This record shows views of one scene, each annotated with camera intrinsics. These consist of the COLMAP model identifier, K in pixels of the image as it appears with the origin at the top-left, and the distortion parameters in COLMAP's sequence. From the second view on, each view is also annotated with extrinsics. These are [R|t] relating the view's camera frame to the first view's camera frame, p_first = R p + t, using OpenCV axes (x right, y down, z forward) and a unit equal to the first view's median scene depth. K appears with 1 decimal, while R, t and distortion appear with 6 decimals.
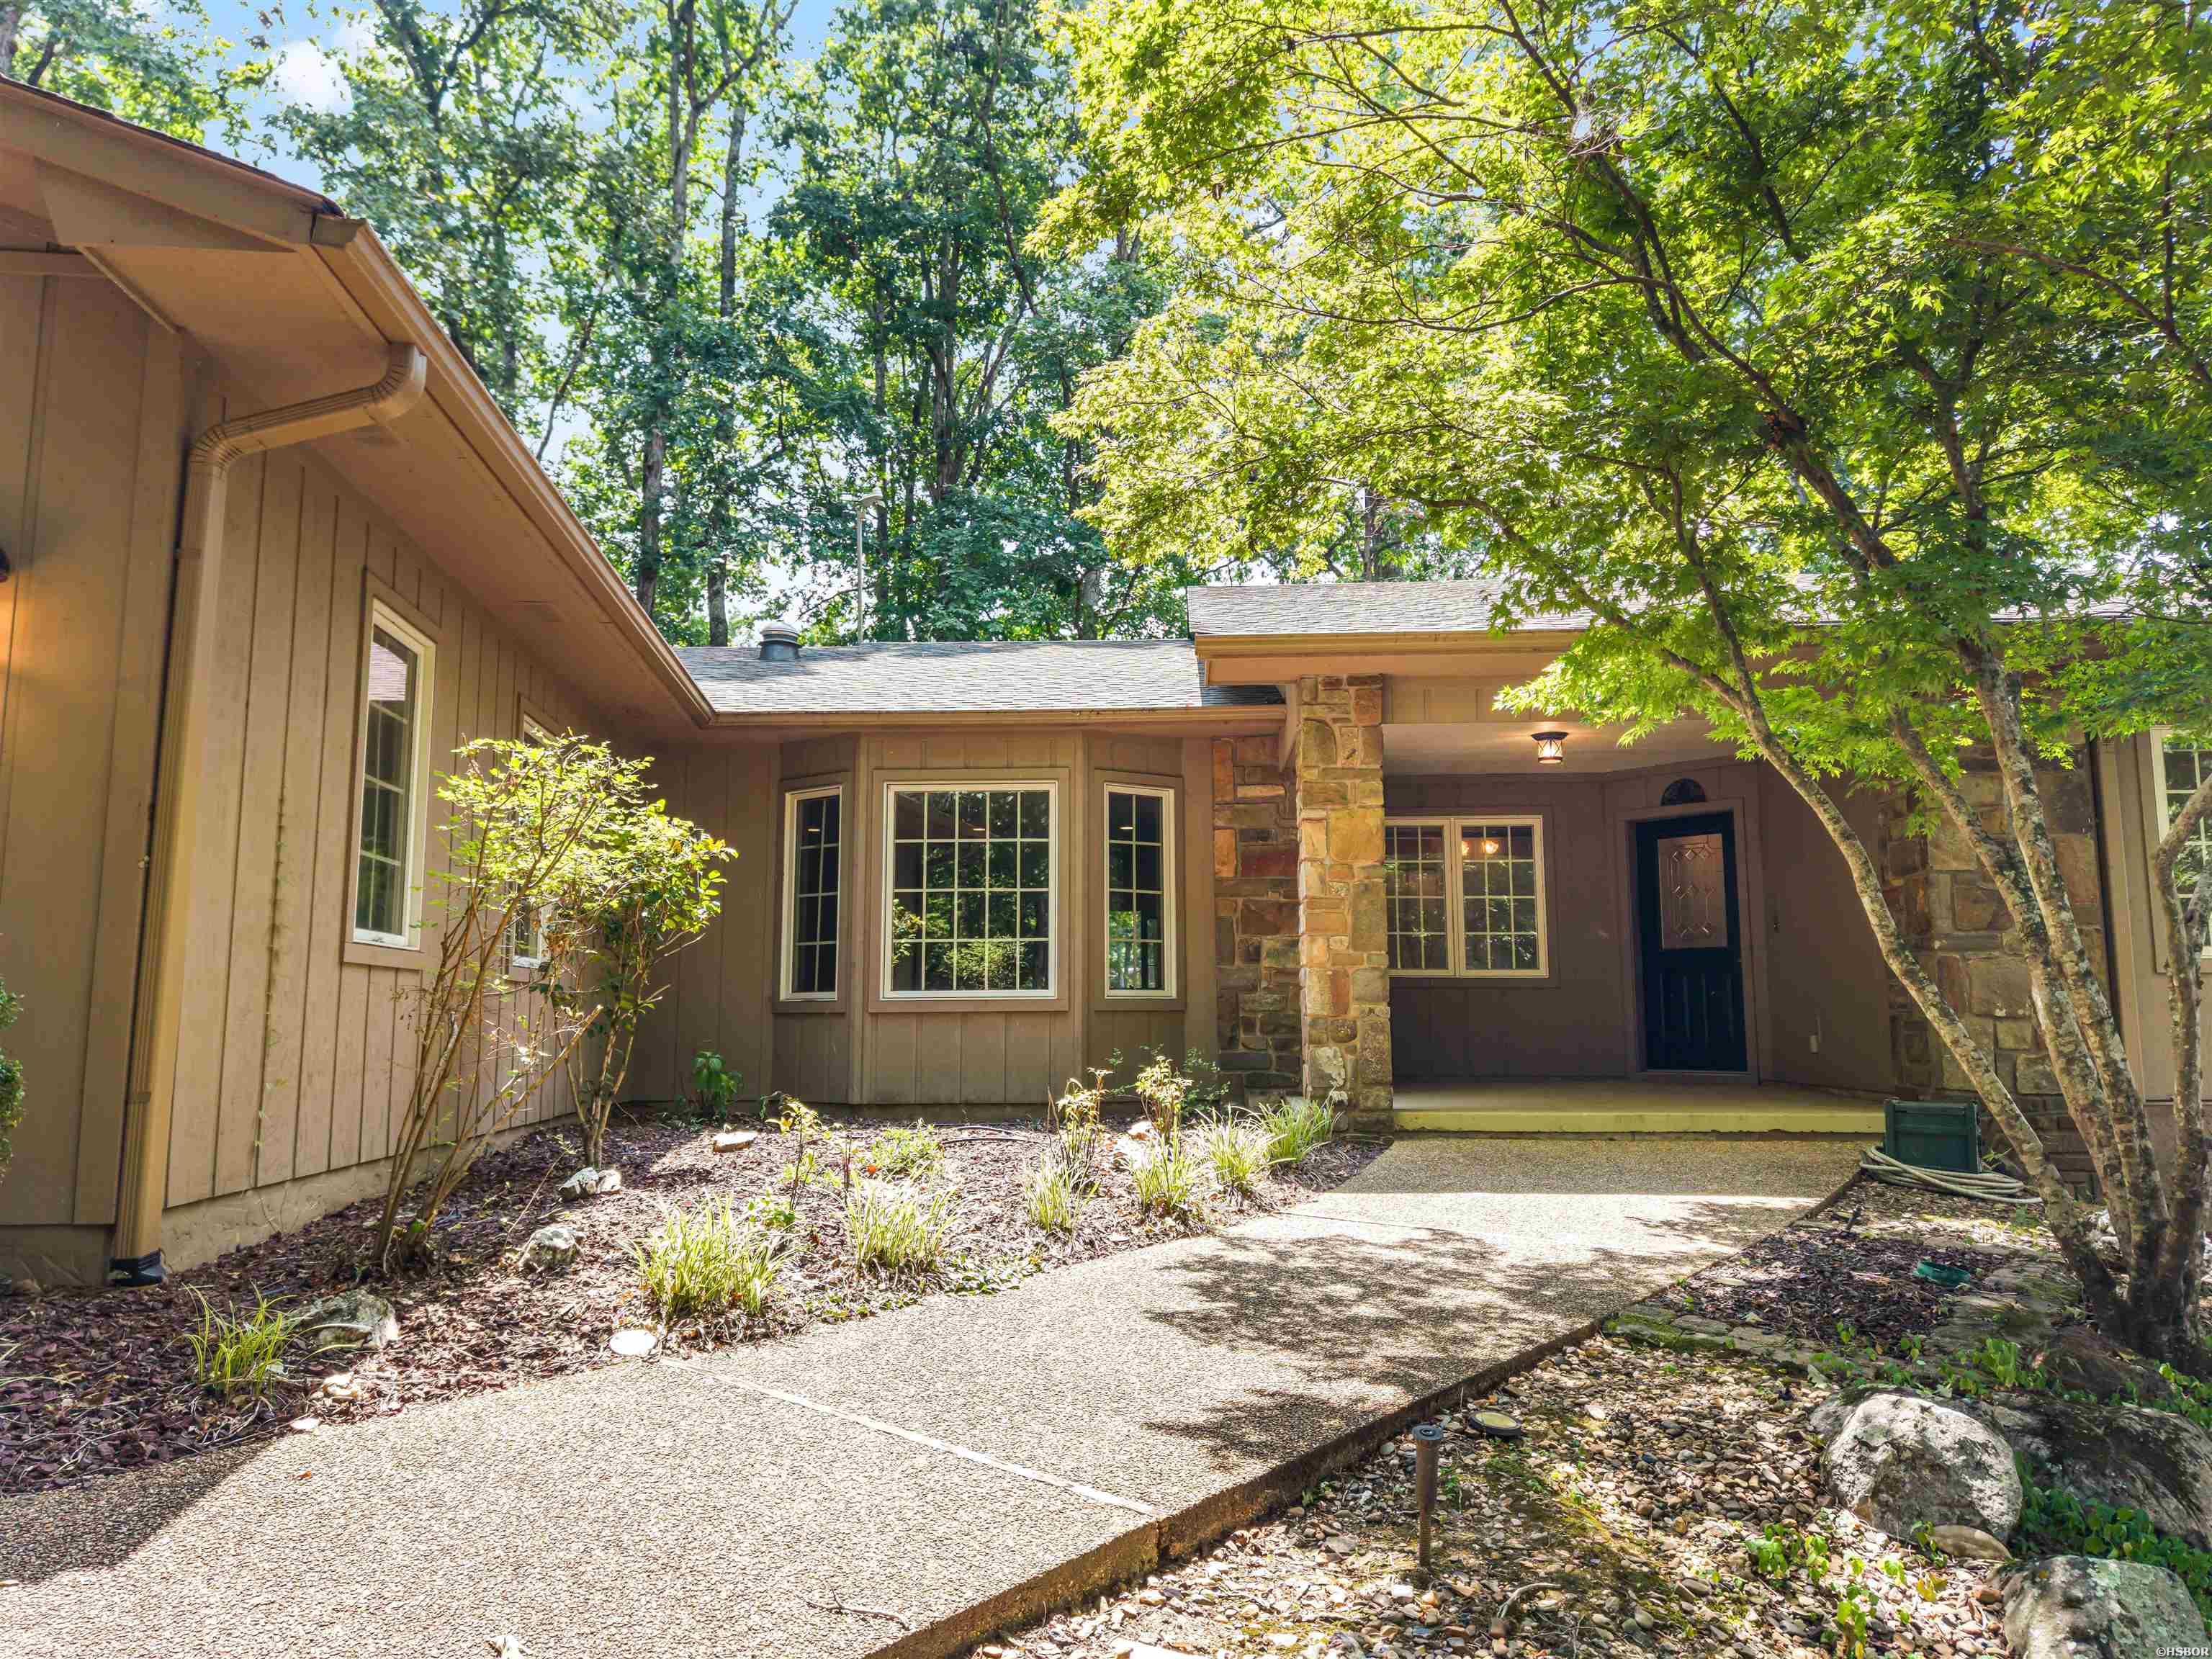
lens RADIAL K [[1471.1, 0, 1073.1], [0, 1471.1, 823.1], [0, 0, 1]] dist [-0.007190, -0.034425]
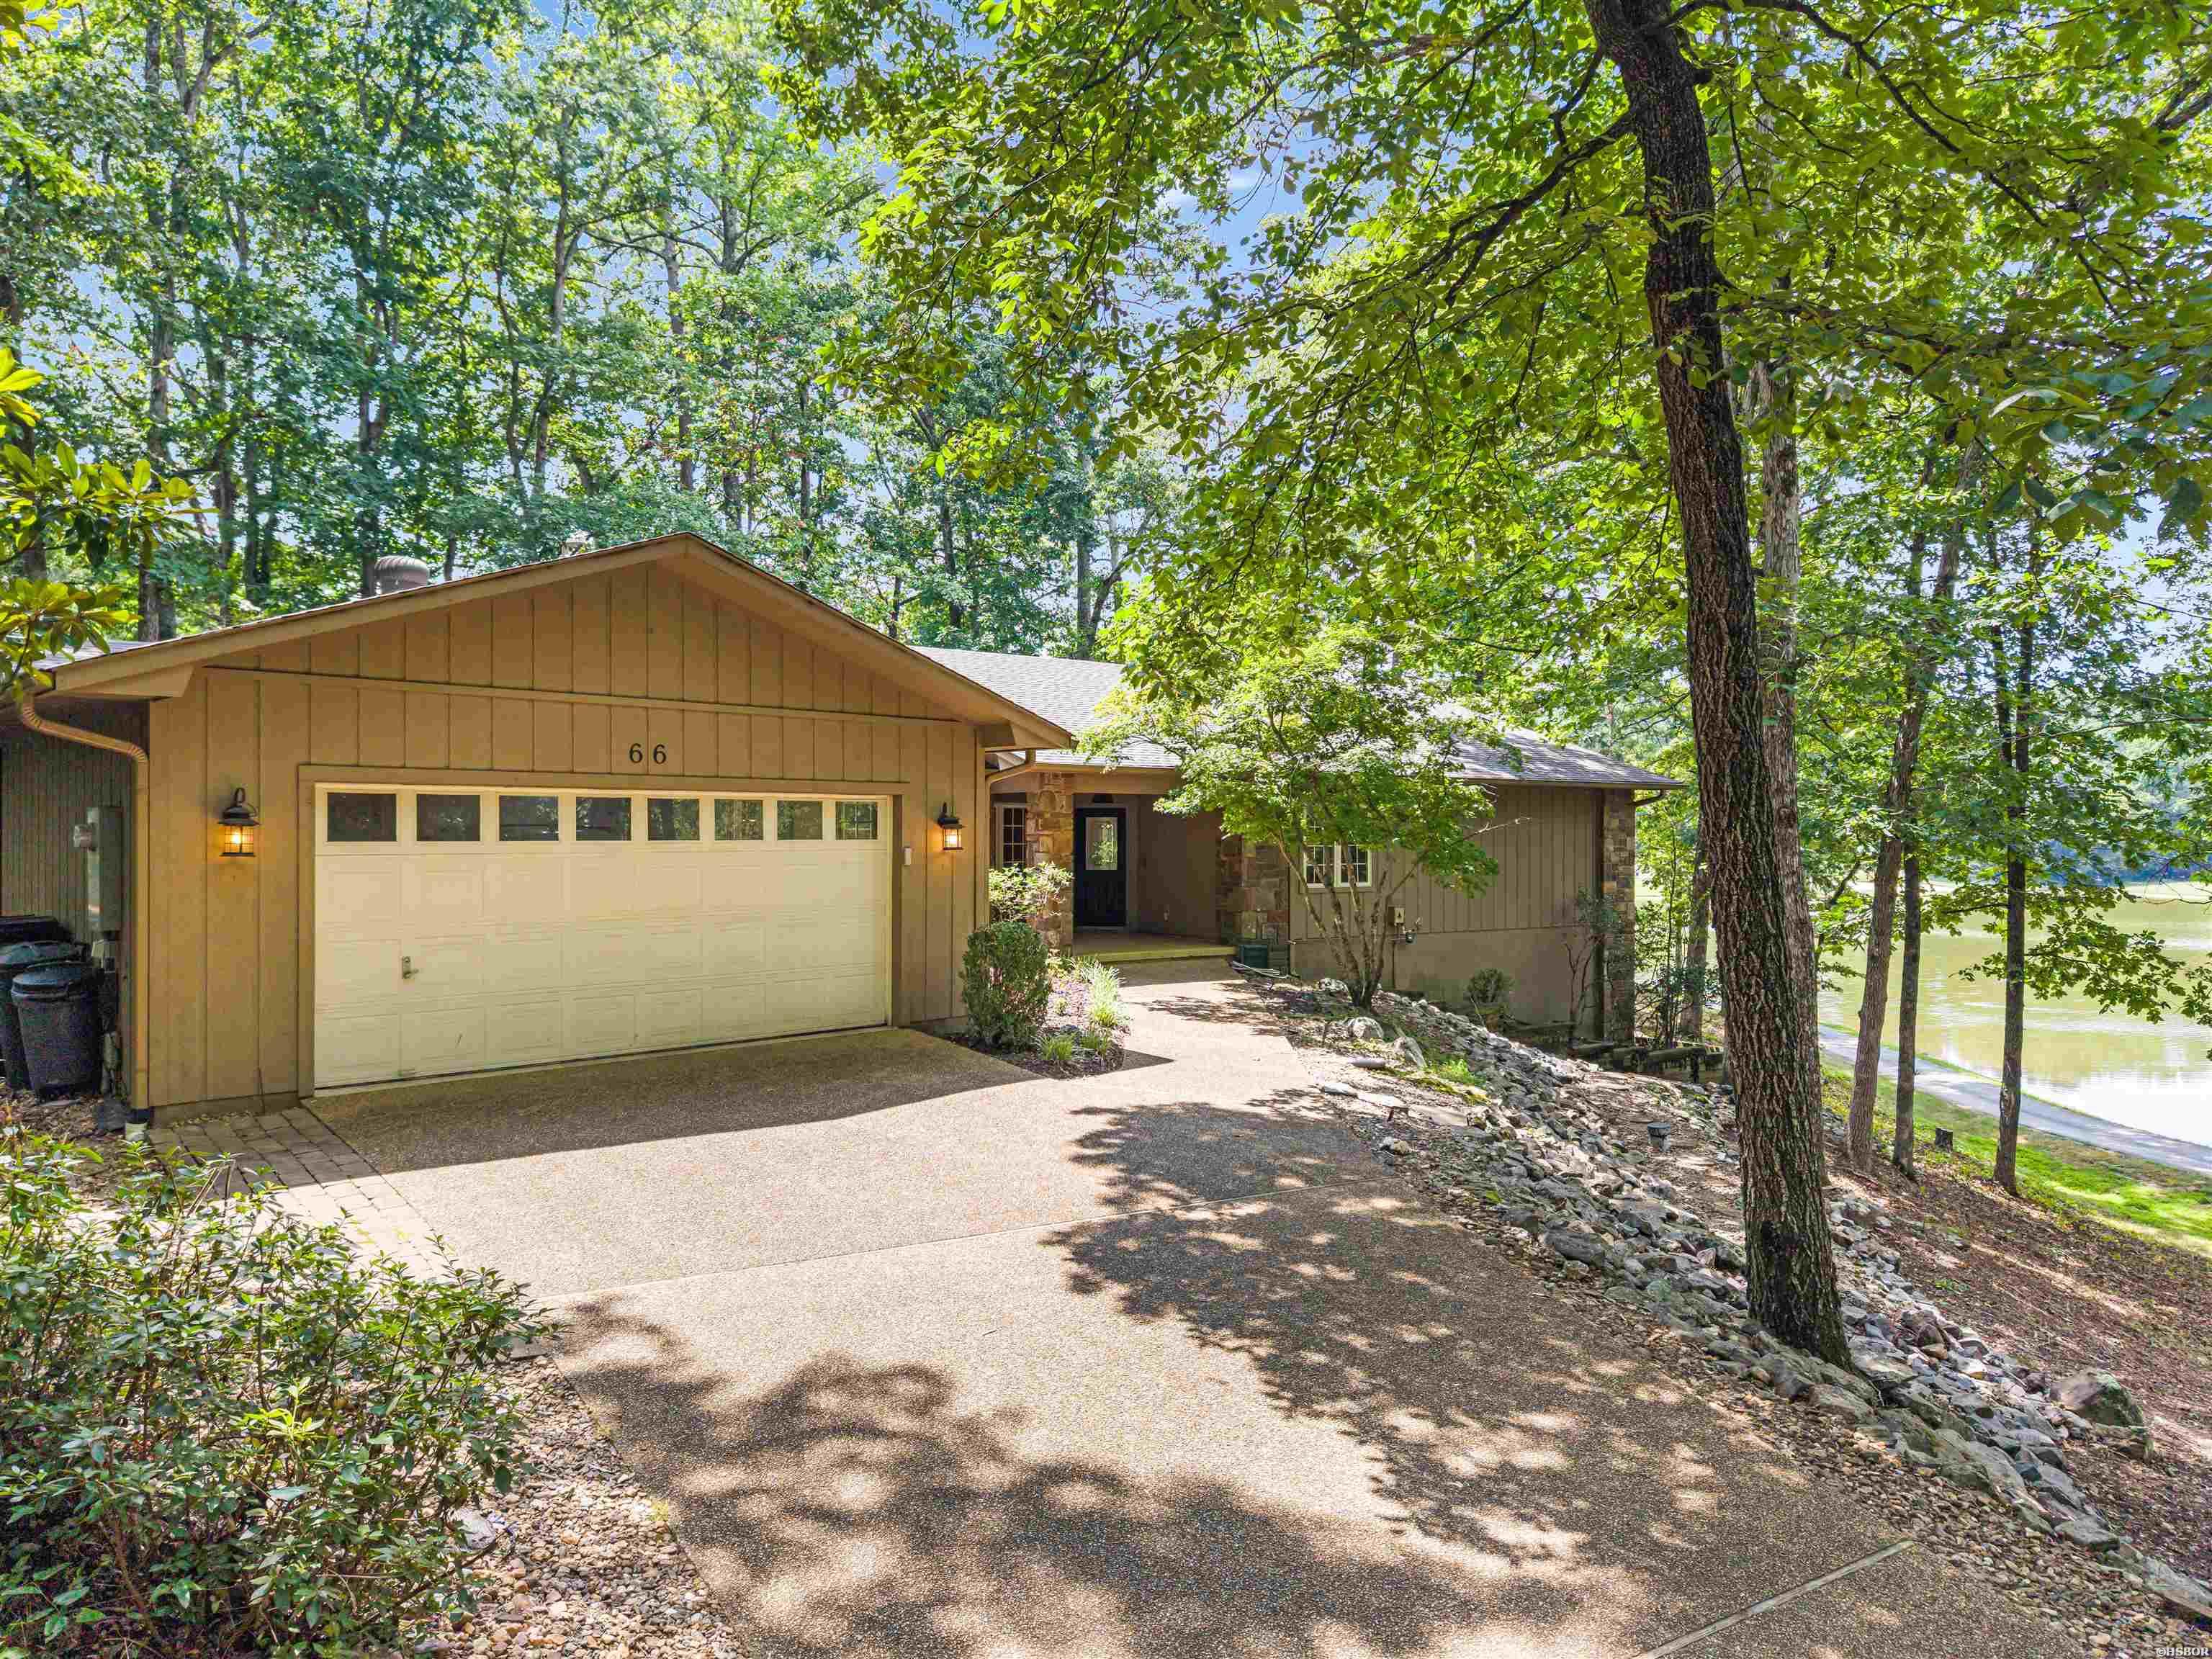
lens RADIAL K [[1471.1, 0, 1073.1], [0, 1471.1, 823.1], [0, 0, 1]] dist [-0.007190, -0.034425]
pose [[0.792843, 0.003909, 0.609414, -1.244343], [-0.079714, 0.992053, 0.097343, -0.255683], [-0.604190, -0.125756, 0.786854, -0.867584]]
